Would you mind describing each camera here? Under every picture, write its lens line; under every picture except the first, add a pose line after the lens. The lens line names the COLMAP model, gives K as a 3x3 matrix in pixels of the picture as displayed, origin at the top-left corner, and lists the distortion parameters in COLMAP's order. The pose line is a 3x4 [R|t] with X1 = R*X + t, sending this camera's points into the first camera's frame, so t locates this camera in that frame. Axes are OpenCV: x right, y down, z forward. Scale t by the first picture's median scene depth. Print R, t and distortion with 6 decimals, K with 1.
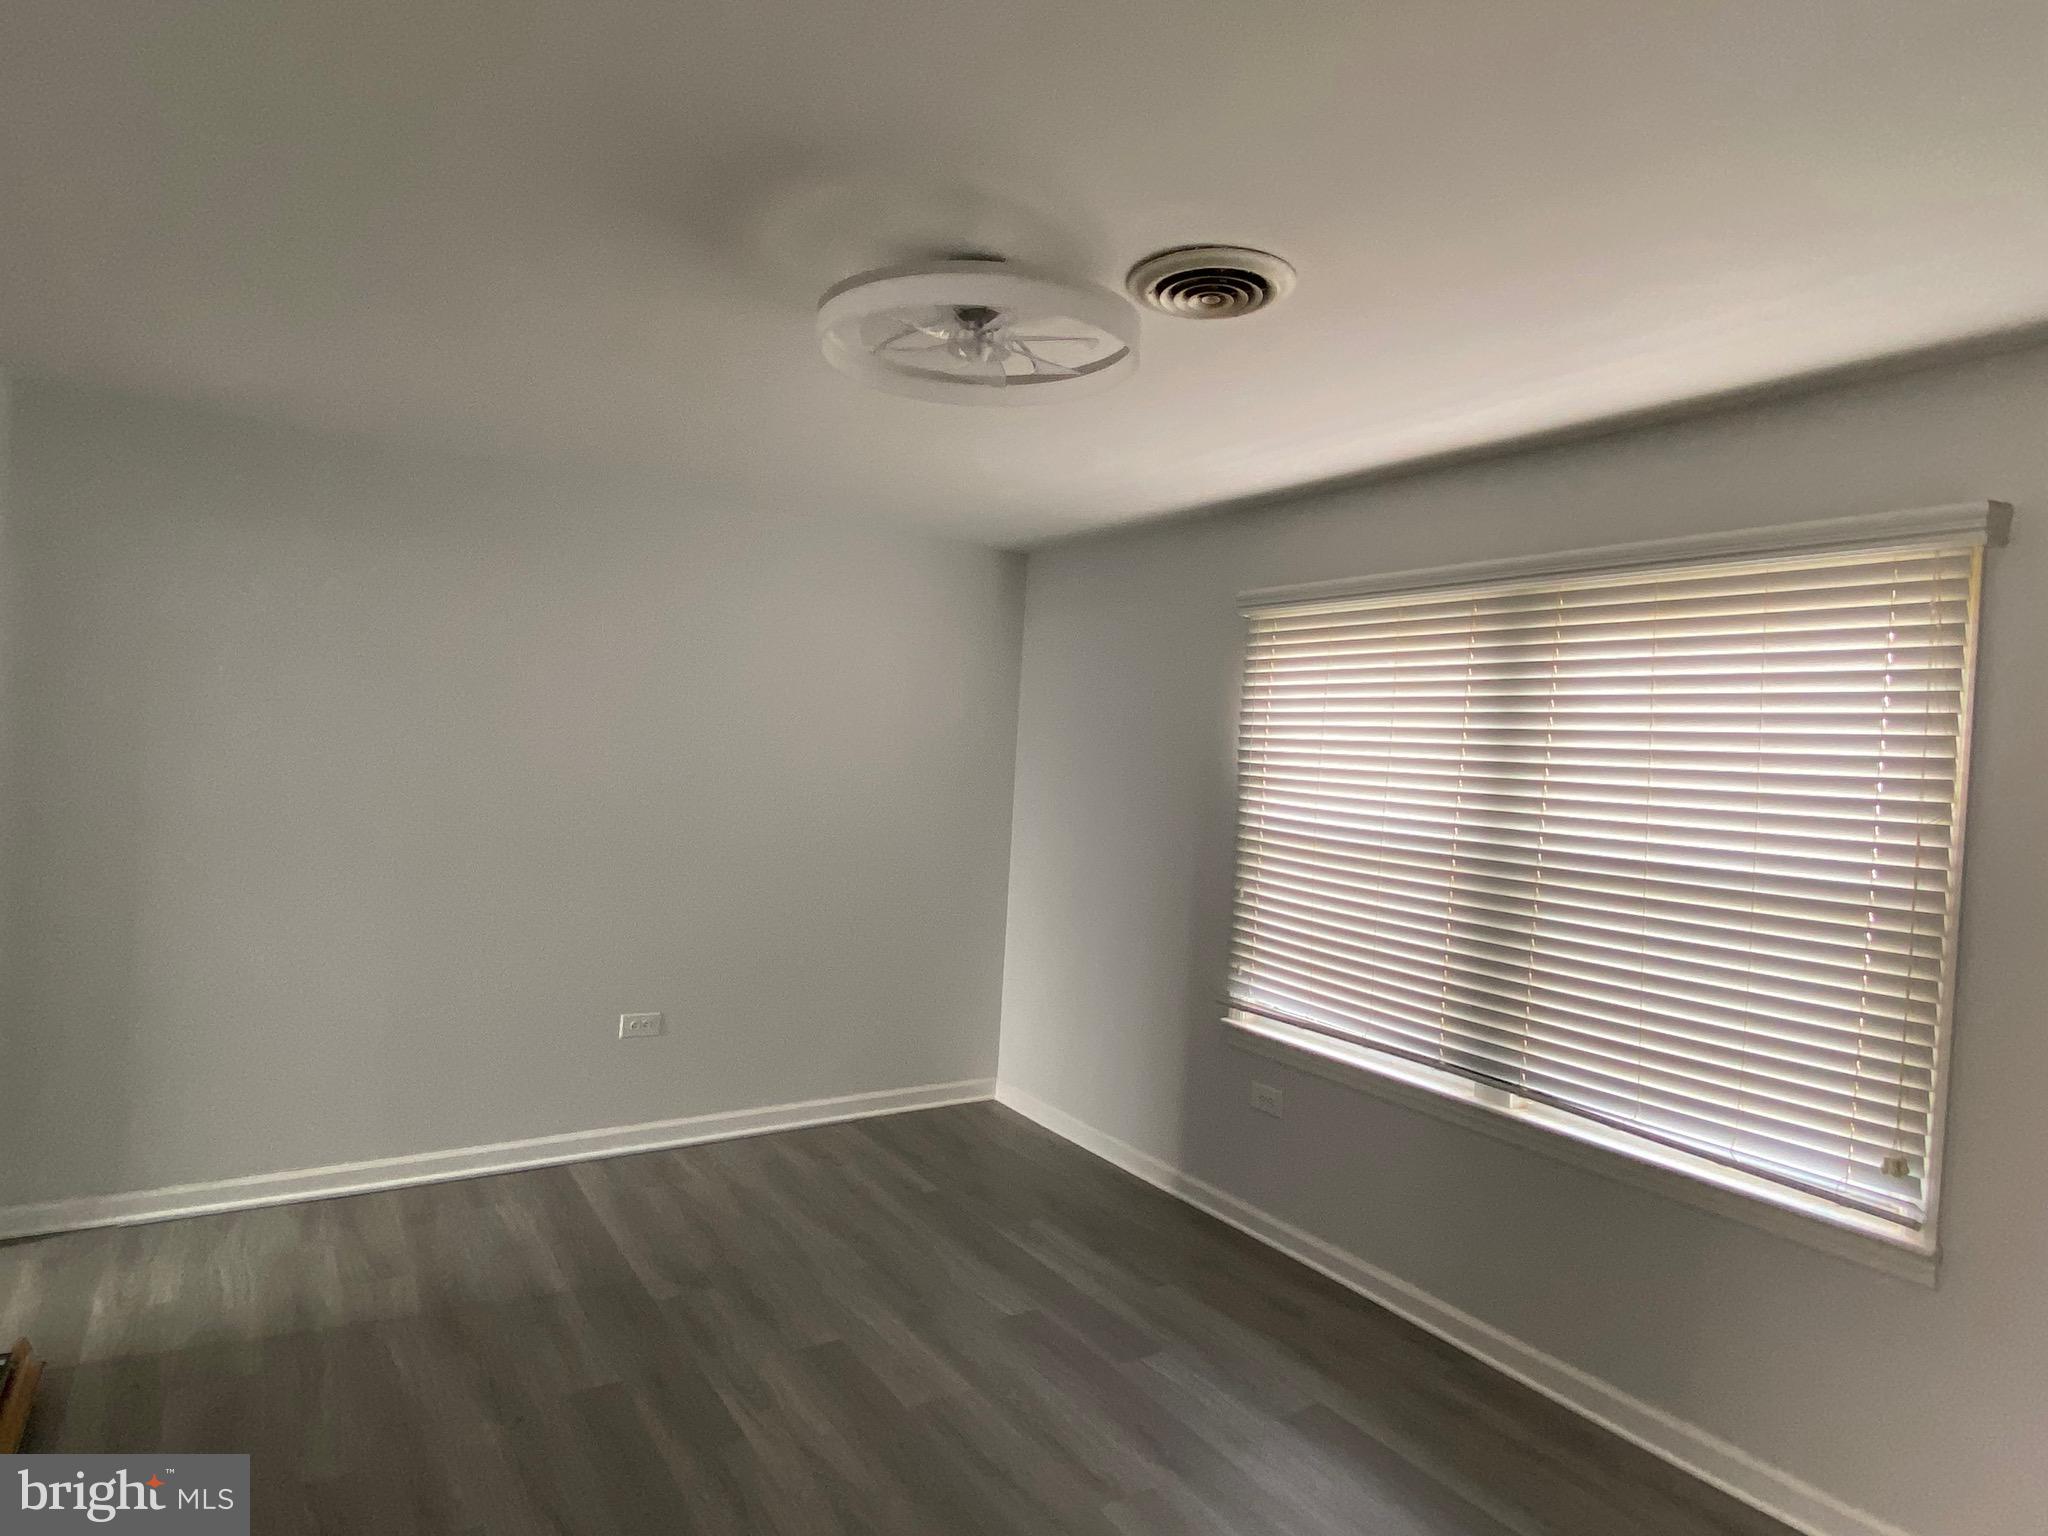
lens RADIAL K [[1139.1, 0, 1011.7], [0, 1139.1, 754.7], [0, 0, 1]] dist [-0.001591, -0.014143]
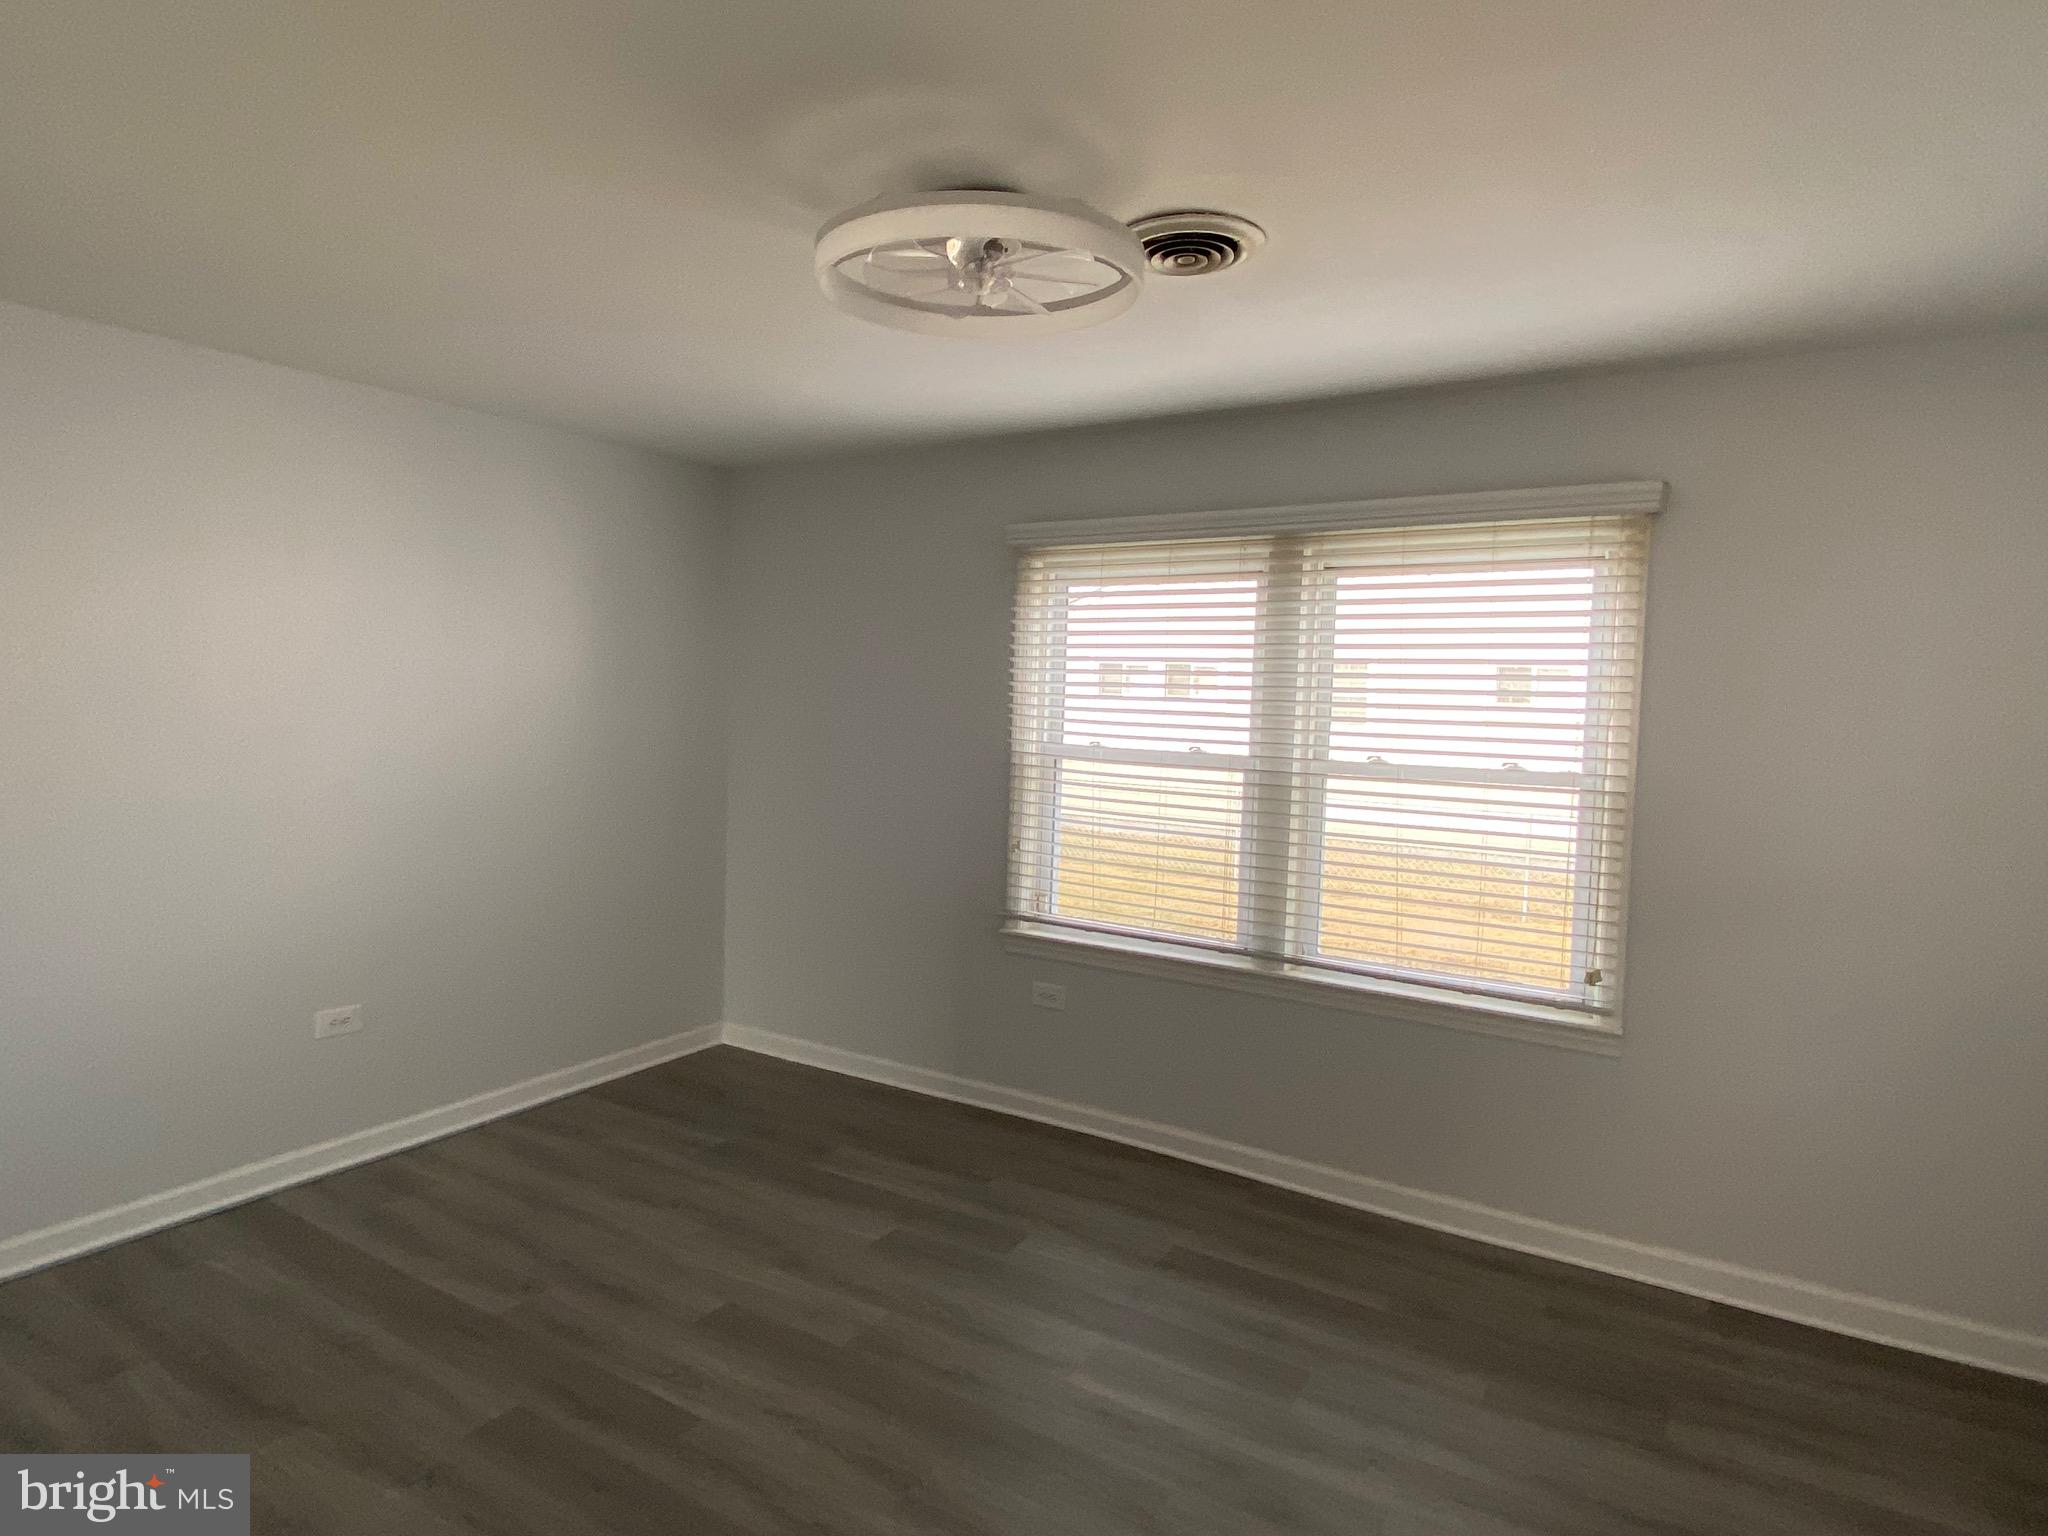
lens RADIAL K [[1139.1, 0, 1023.2], [0, 1139.1, 755.4], [0, 0, 1]] dist [-0.001591, -0.014143]
pose [[0.906534, -0.054705, 0.418572, -0.306210], [0.026036, 0.996925, 0.073905, -0.012706], [-0.421328, -0.056100, 0.905171, 0.049622]]
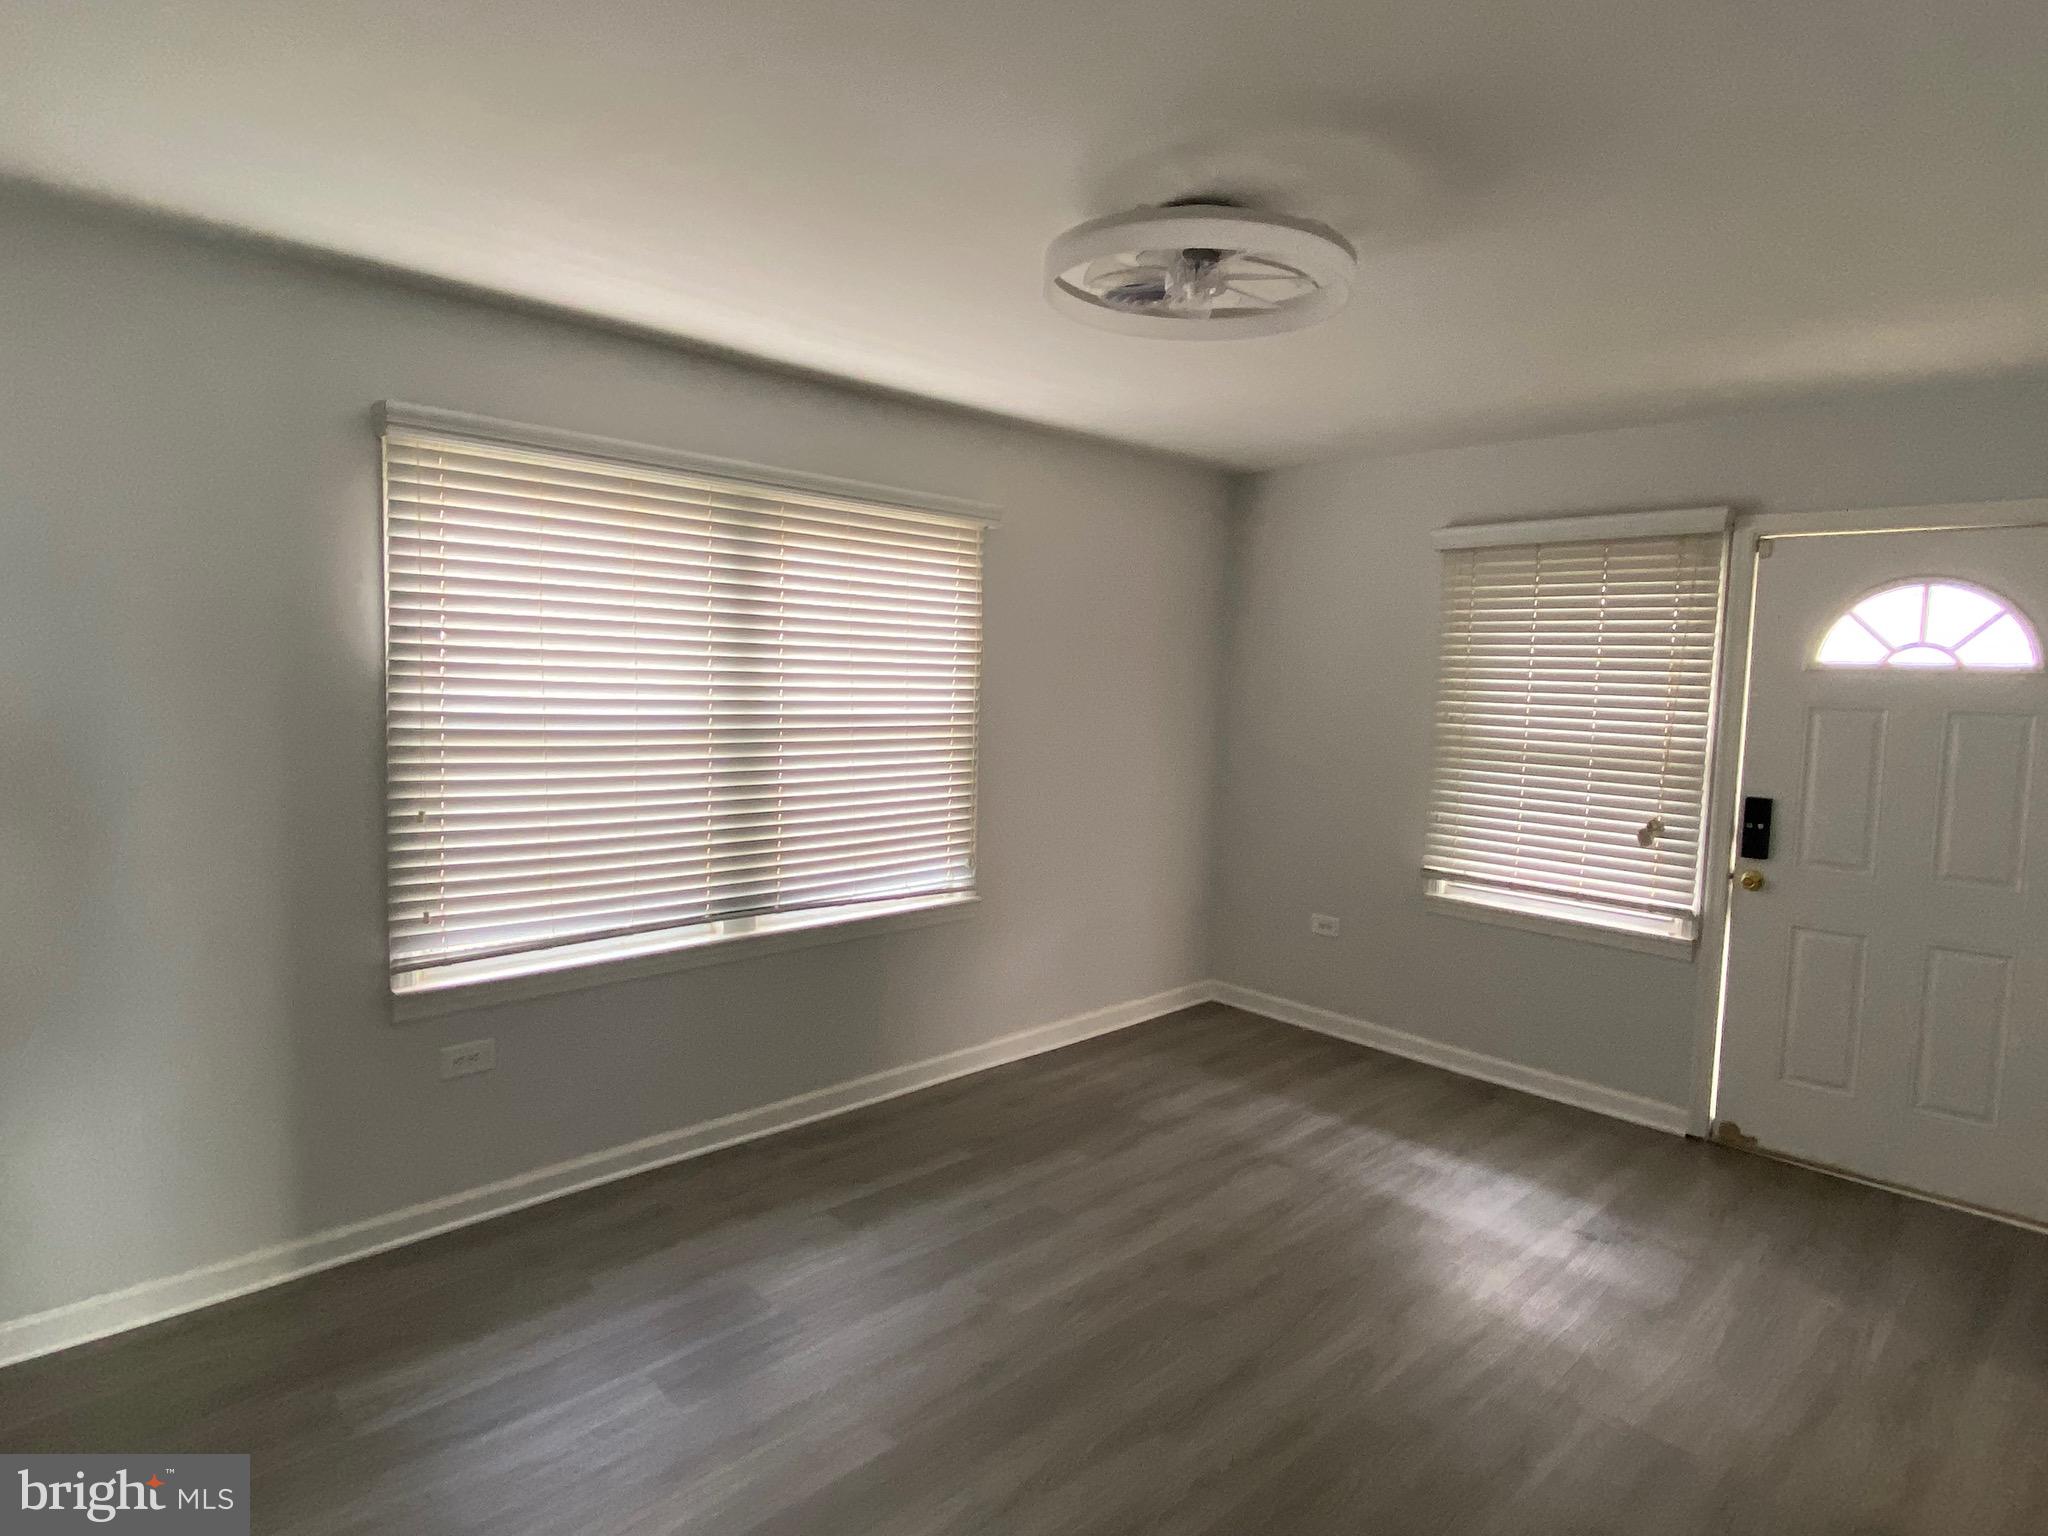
lens RADIAL K [[1139.1, 0, 1031.3], [0, 1139.1, 754.9], [0, 0, 1]] dist [-0.001591, -0.014143]
pose [[-0.211162, -0.140077, 0.967362, -0.777299], [-0.044730, 0.990026, 0.133595, -0.048778], [-0.976427, -0.015060, -0.215321, 0.988772]]
